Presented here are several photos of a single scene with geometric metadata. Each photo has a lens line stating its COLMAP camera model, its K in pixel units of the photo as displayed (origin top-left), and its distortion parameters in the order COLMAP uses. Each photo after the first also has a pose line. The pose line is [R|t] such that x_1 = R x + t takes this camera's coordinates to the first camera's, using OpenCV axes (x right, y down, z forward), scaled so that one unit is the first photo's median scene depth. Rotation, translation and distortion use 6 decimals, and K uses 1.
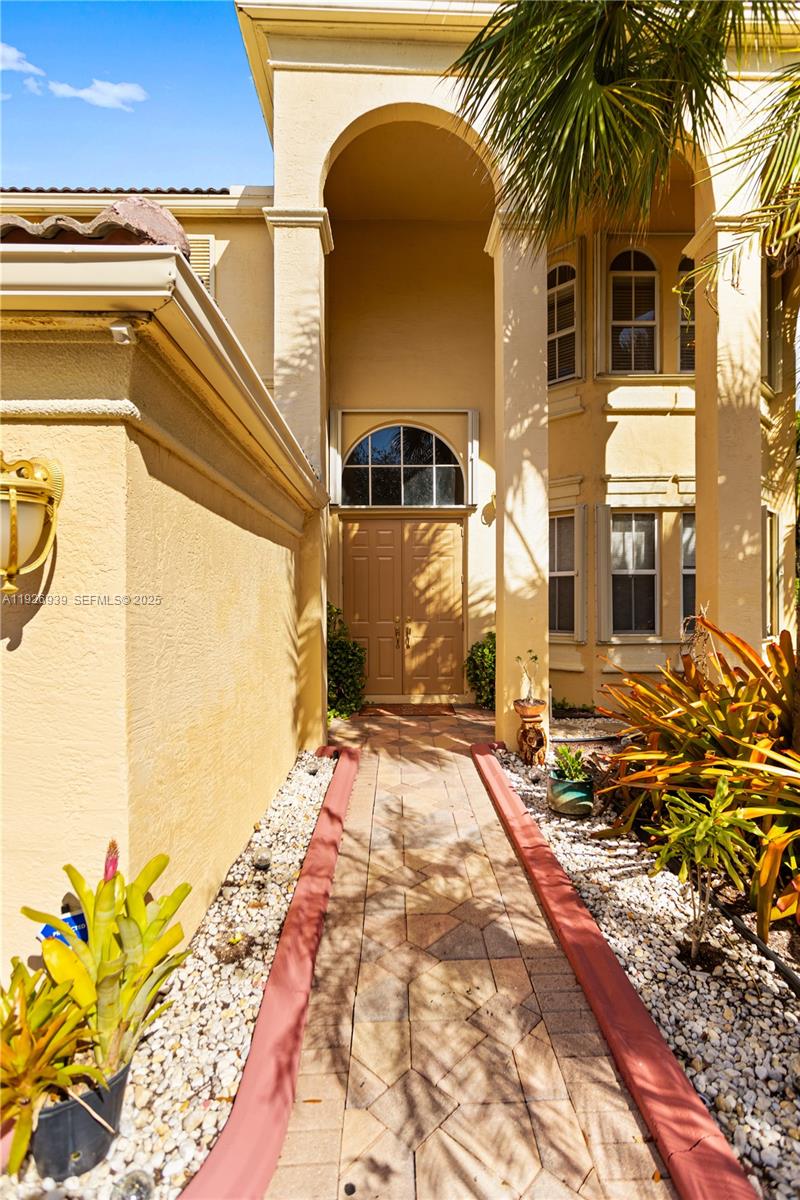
lens RADIAL K [[590.5, 0, 399.0], [0, 590.5, 604.8], [0, 0, 1]] dist [-0.000899, 0.000231]
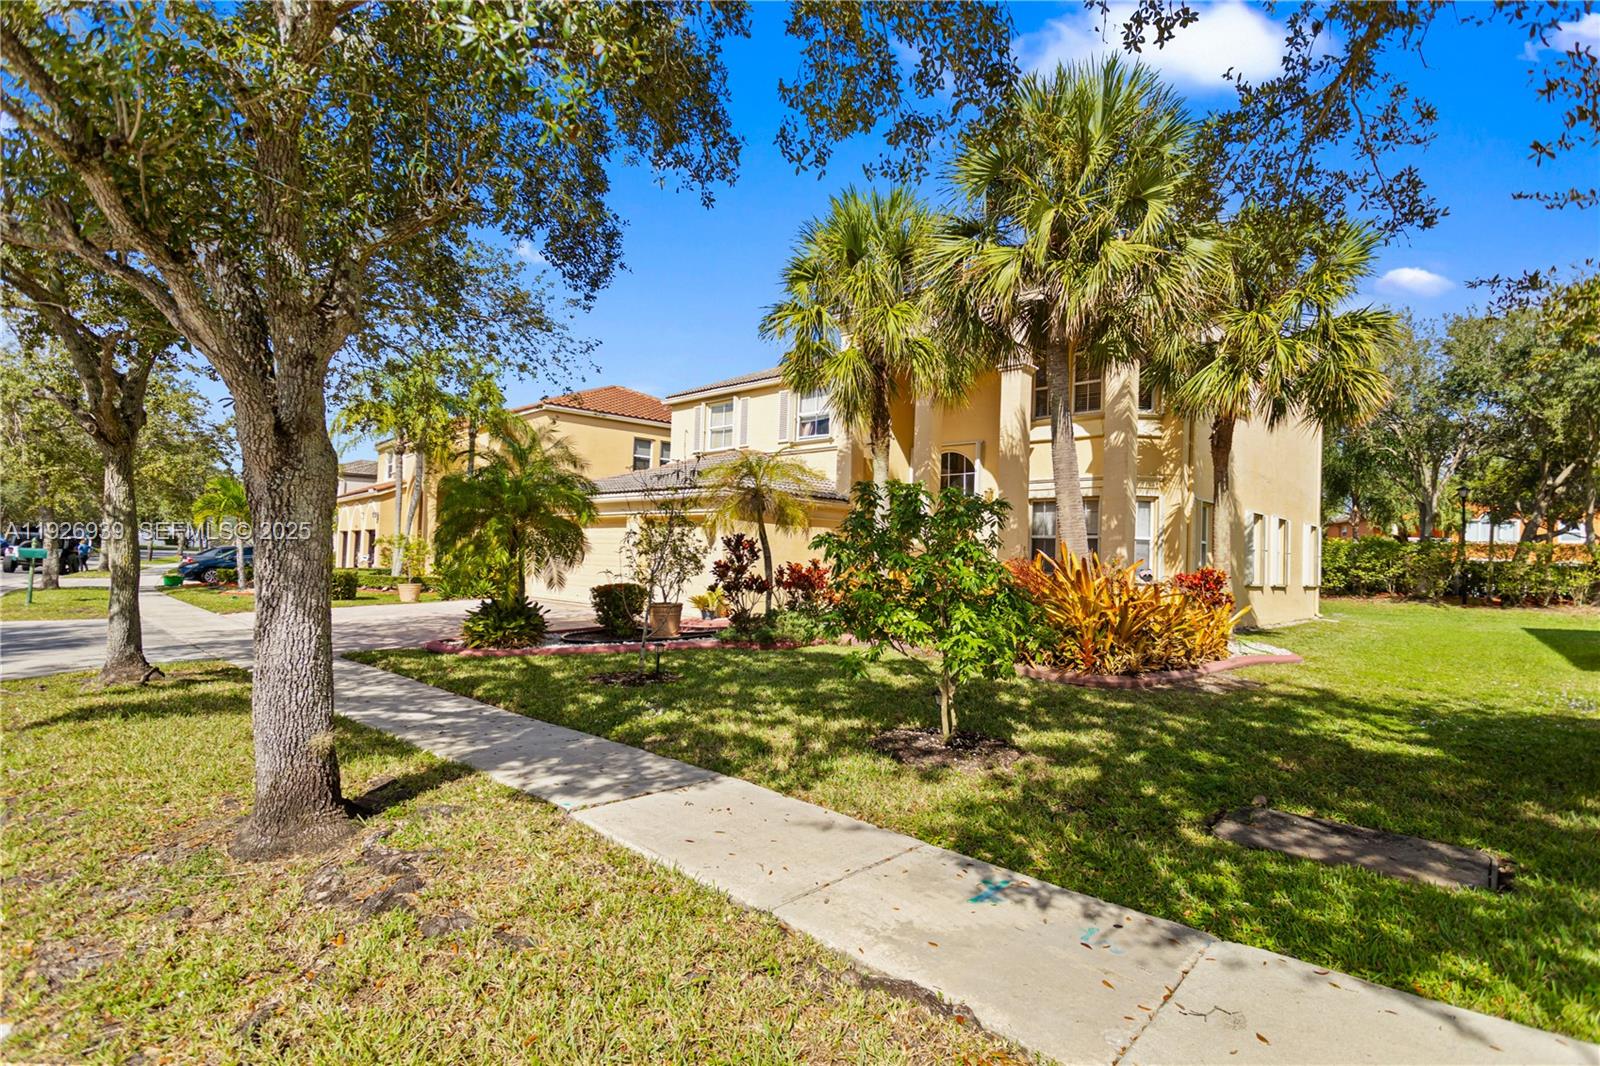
lens RADIAL K [[787.3, 0, 797.1], [0, 787.3, 554.5], [0, 0, 1]] dist [-0.000899, 0.000231]
pose [[0.706162, 0.026720, -0.707546, 2.157849], [-0.039585, 0.999215, -0.001773, 0.038374], [0.706943, 0.029260, 0.706665, -1.540565]]
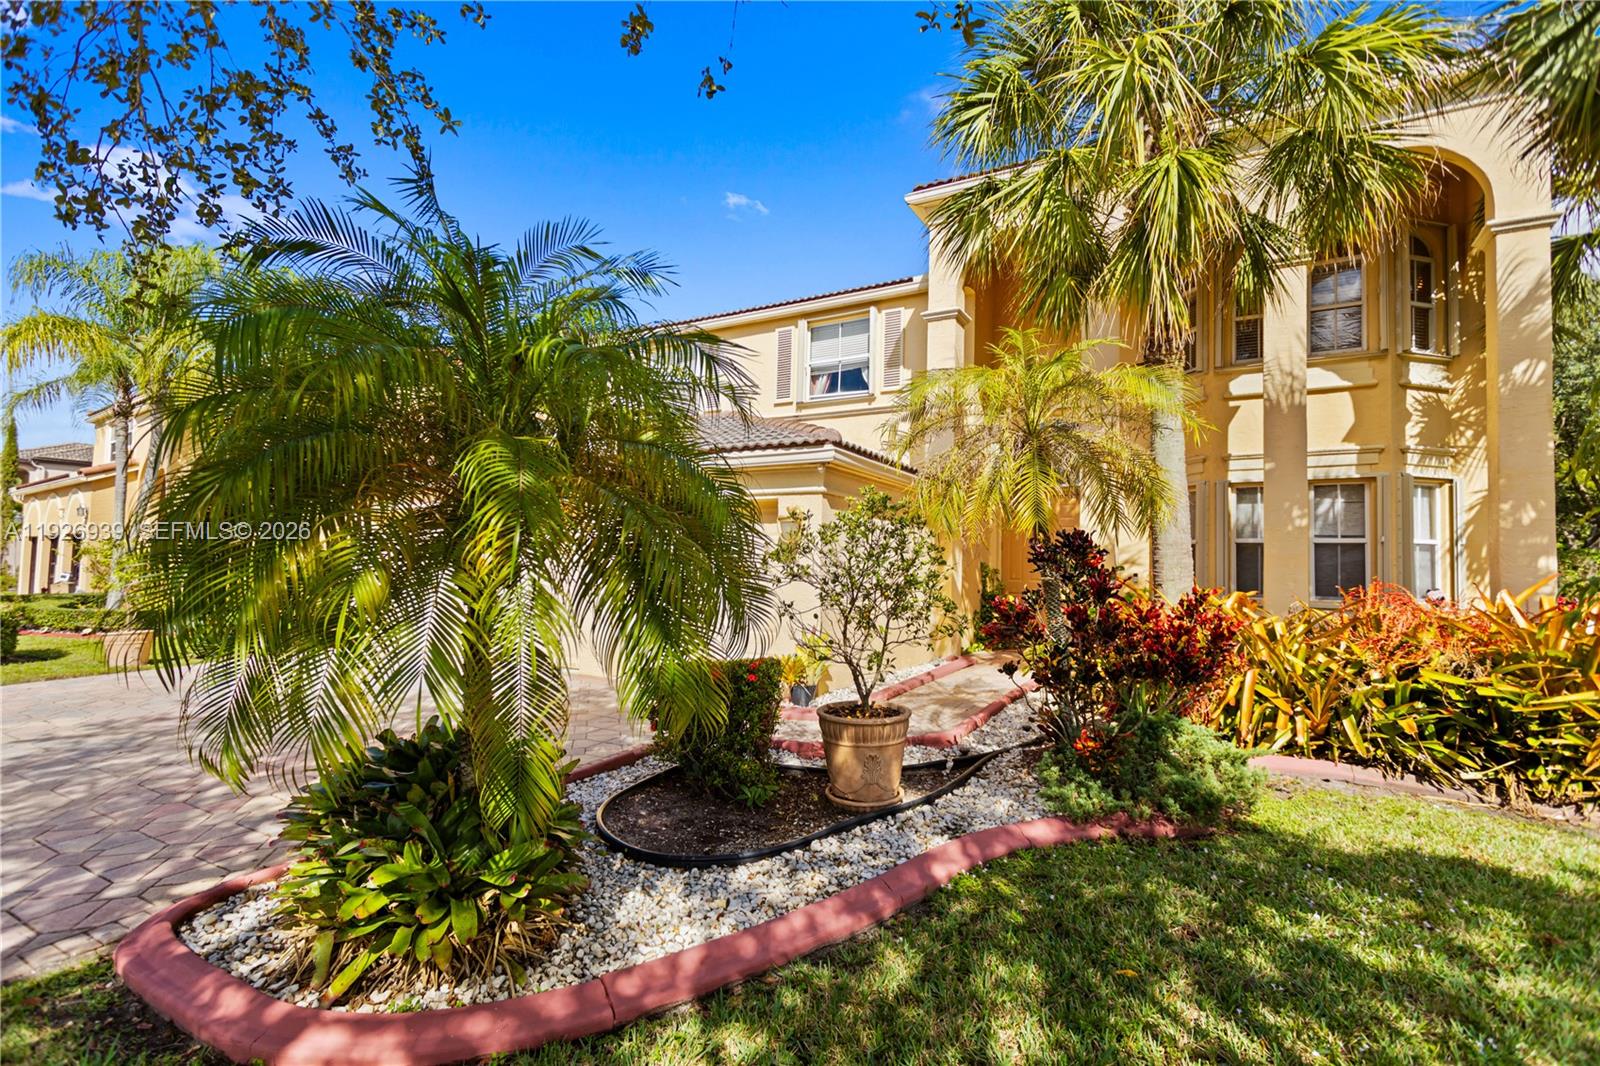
lens RADIAL K [[753.1, 0, 789.6], [0, 753.1, 546.9], [0, 0, 1]] dist [0.003235, 0.000219]
pose [[0.854495, 0.010348, -0.519356, 0.551977], [-0.030656, 0.999064, -0.030531, 0.037858], [0.518554, 0.042010, 0.854012, -0.937339]]
